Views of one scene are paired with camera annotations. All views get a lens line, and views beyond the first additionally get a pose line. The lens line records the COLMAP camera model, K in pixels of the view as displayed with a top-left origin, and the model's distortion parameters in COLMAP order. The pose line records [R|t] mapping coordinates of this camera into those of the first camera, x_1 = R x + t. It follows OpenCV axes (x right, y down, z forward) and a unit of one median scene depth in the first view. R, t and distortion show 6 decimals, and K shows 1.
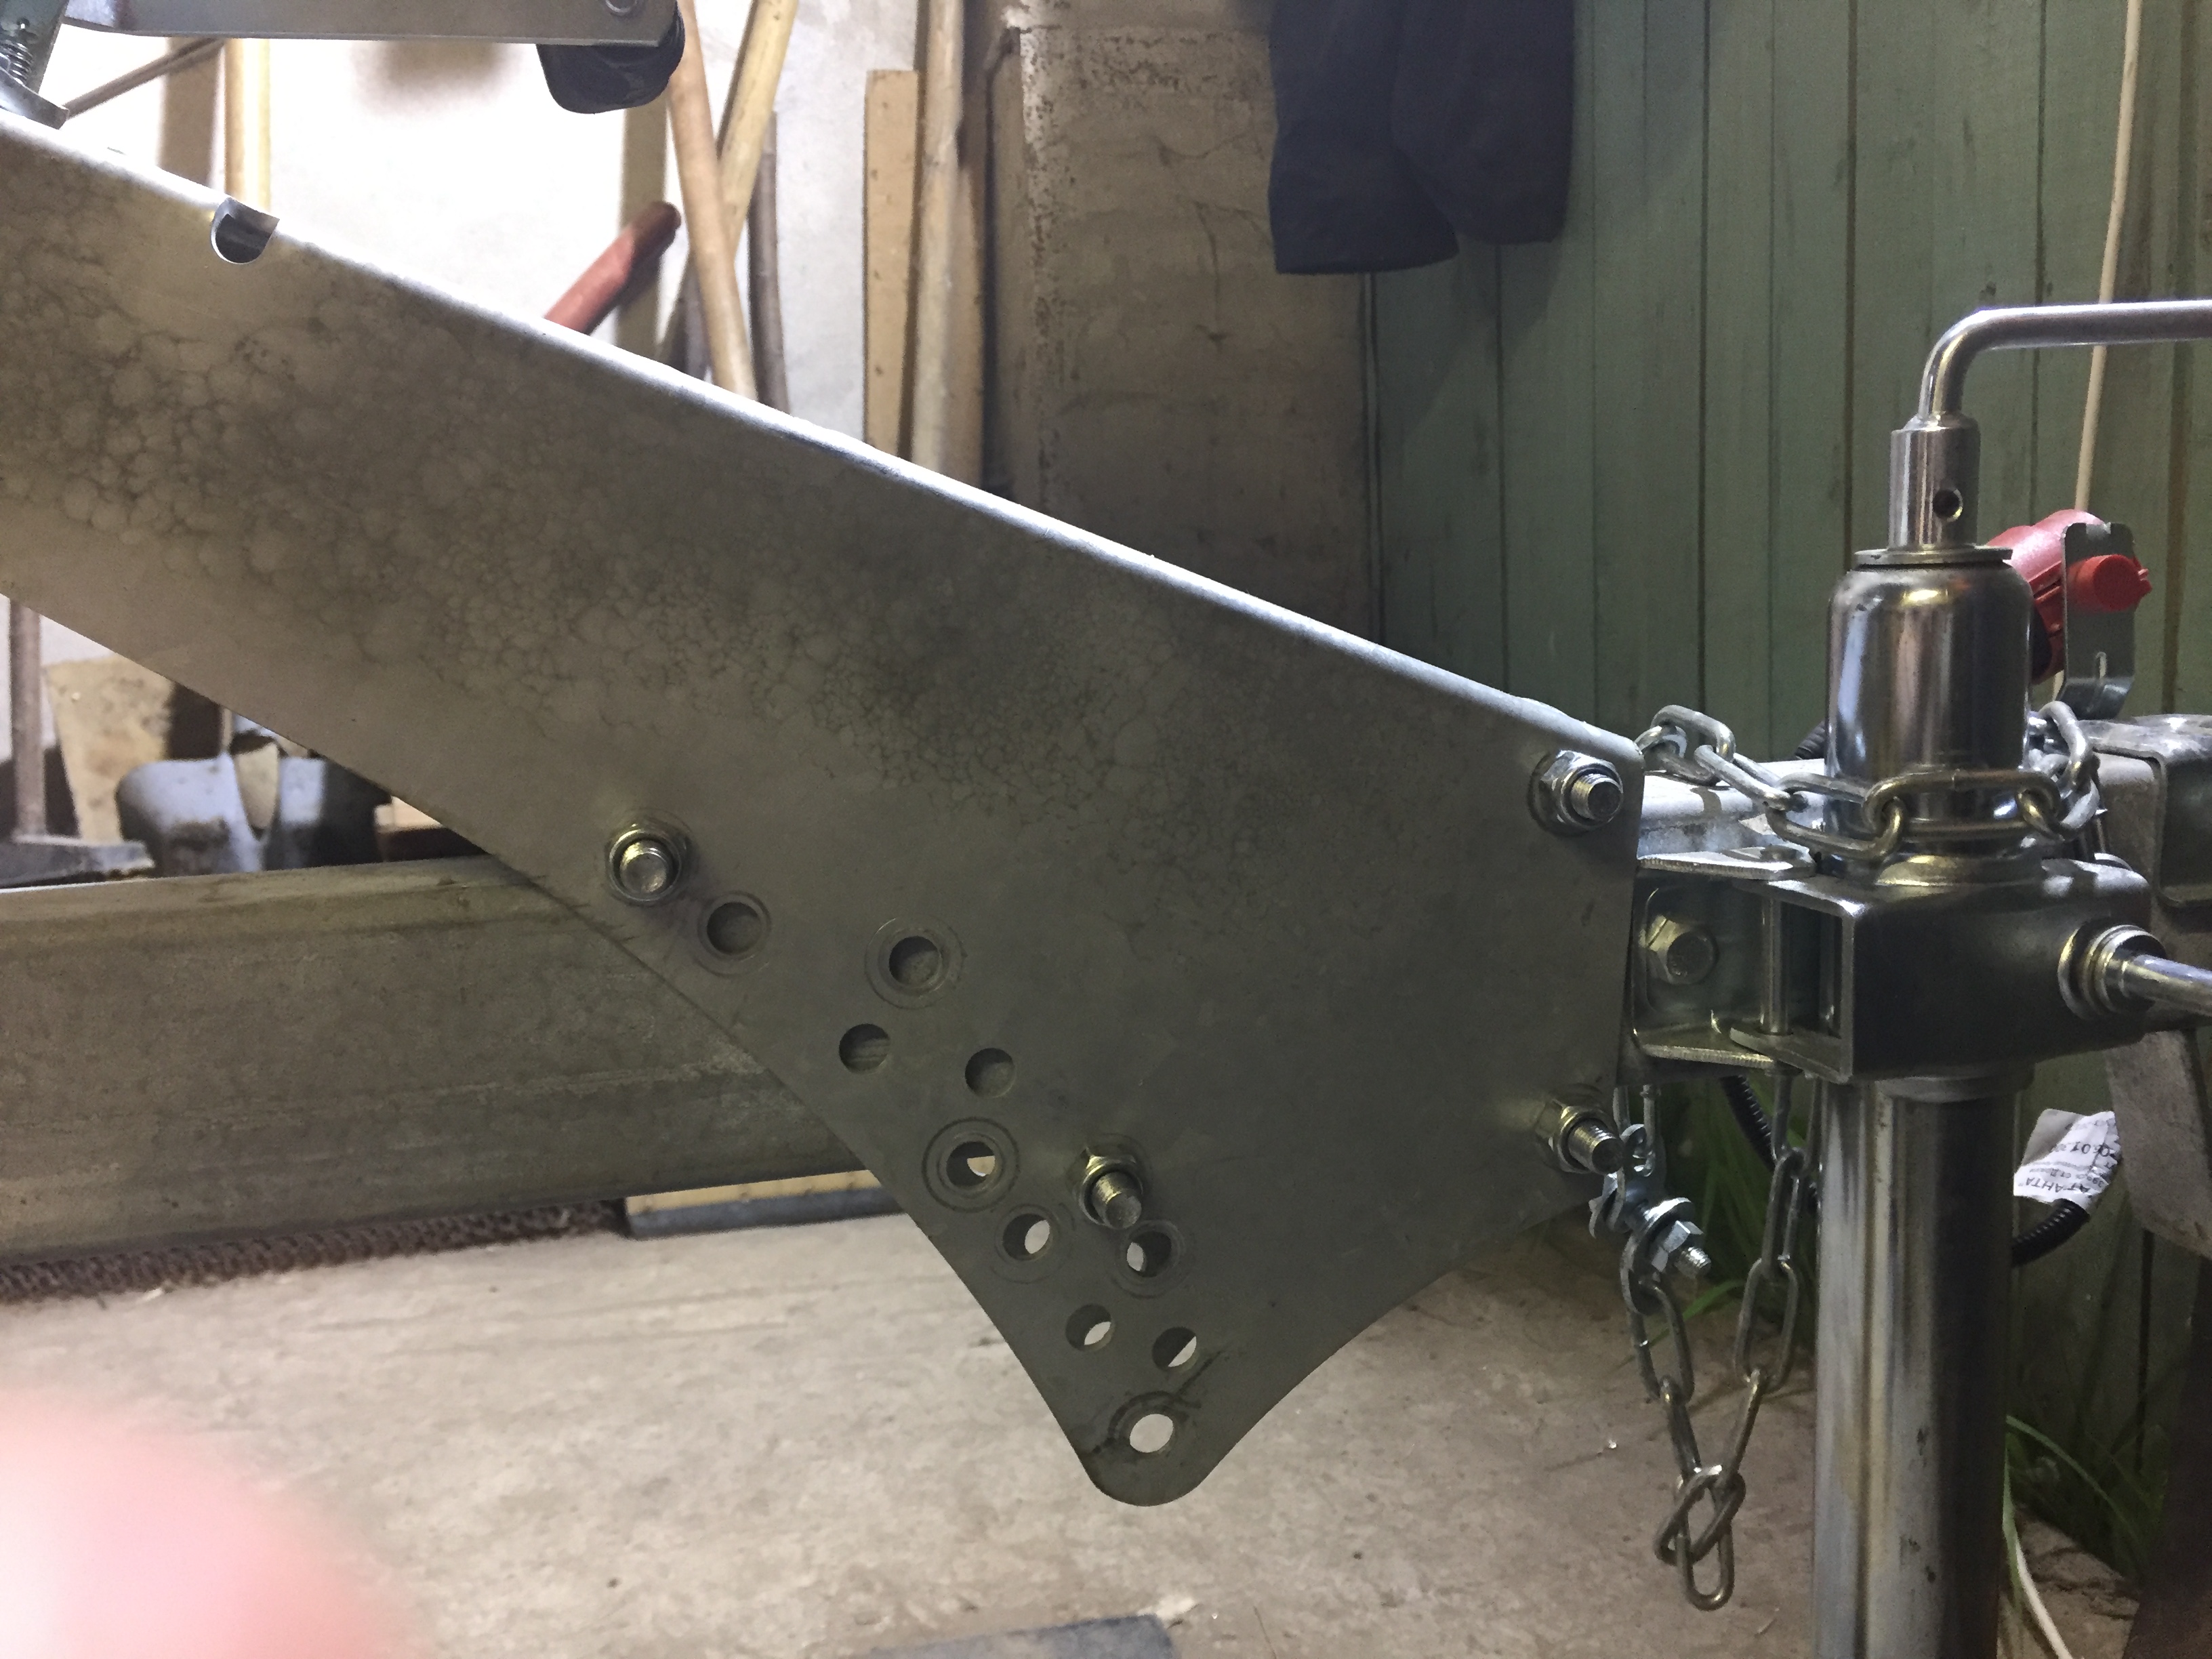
lens RADIAL K [[1896.0, 0, 1131.5], [0, 1896.0, 828.9], [0, 0, 1]] dist [0.078711, -0.121174]
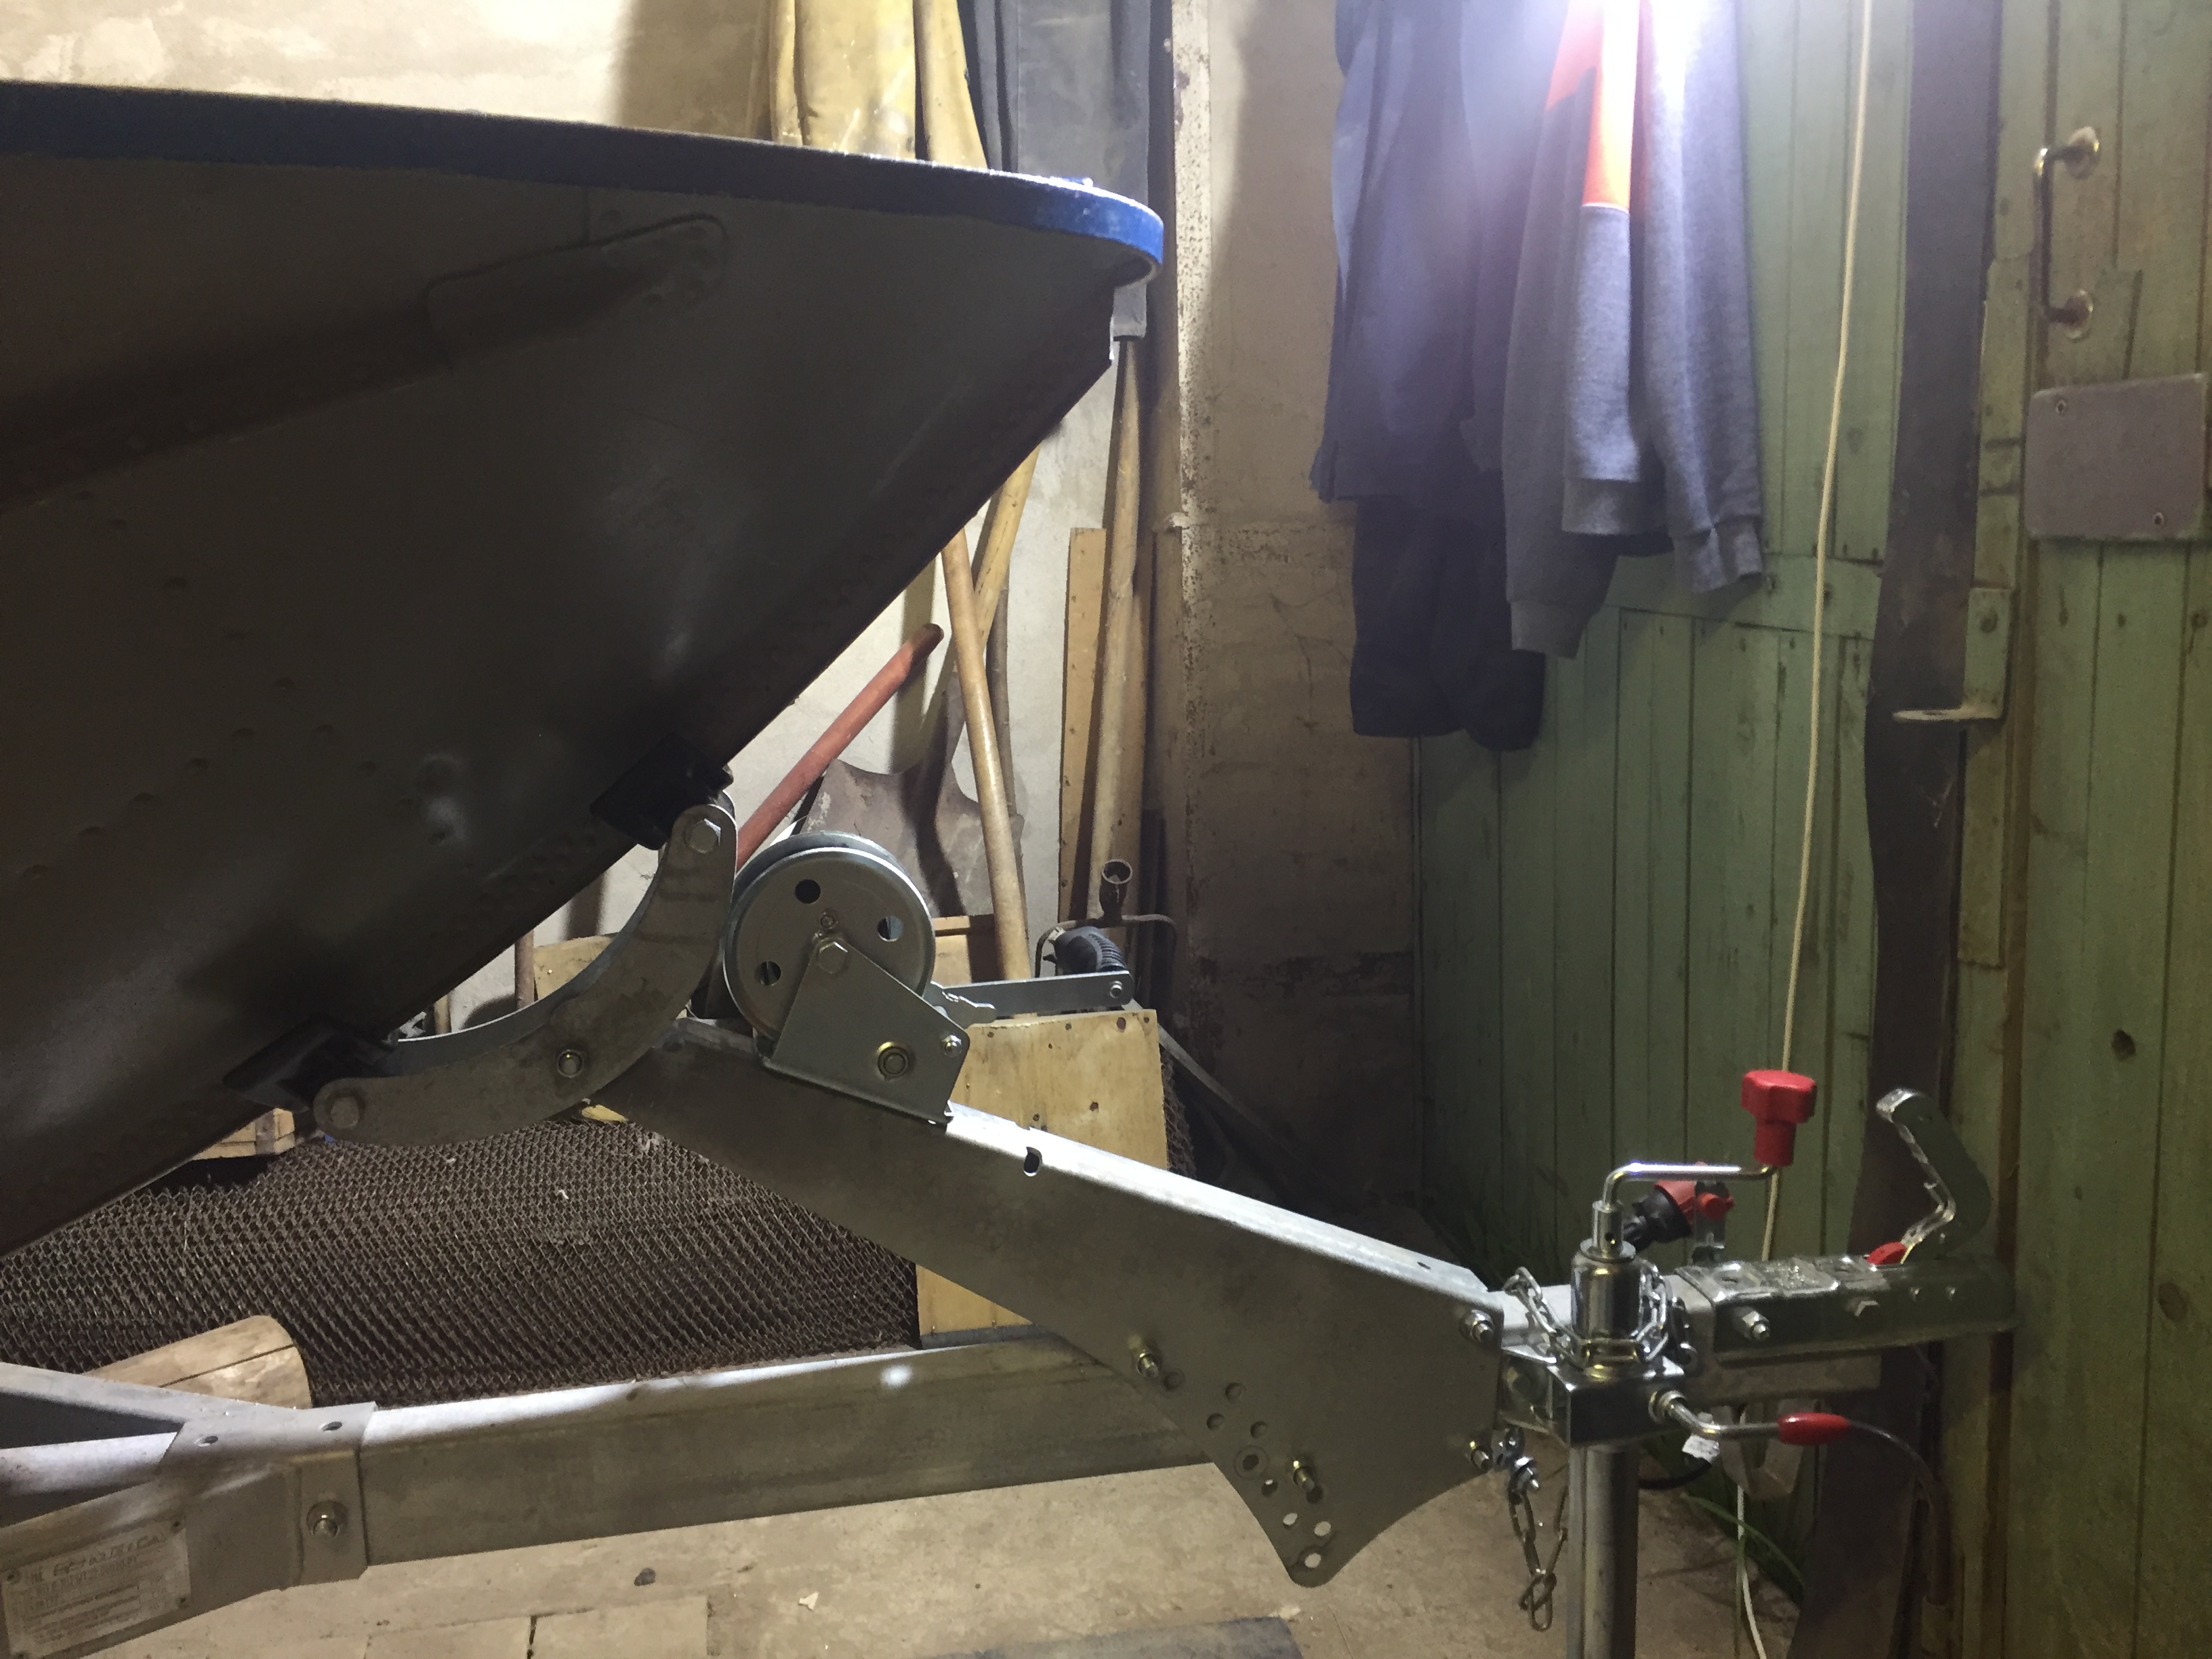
lens RADIAL K [[1873.5, 0, 1126.8], [0, 1873.5, 825.0], [0, 0, 1]] dist [0.099315, -0.142104]
pose [[0.999355, 0.021796, -0.028551, -0.090397], [-0.021491, 0.999709, 0.010944, -0.337189], [0.028781, -0.010324, 0.999532, -0.755126]]
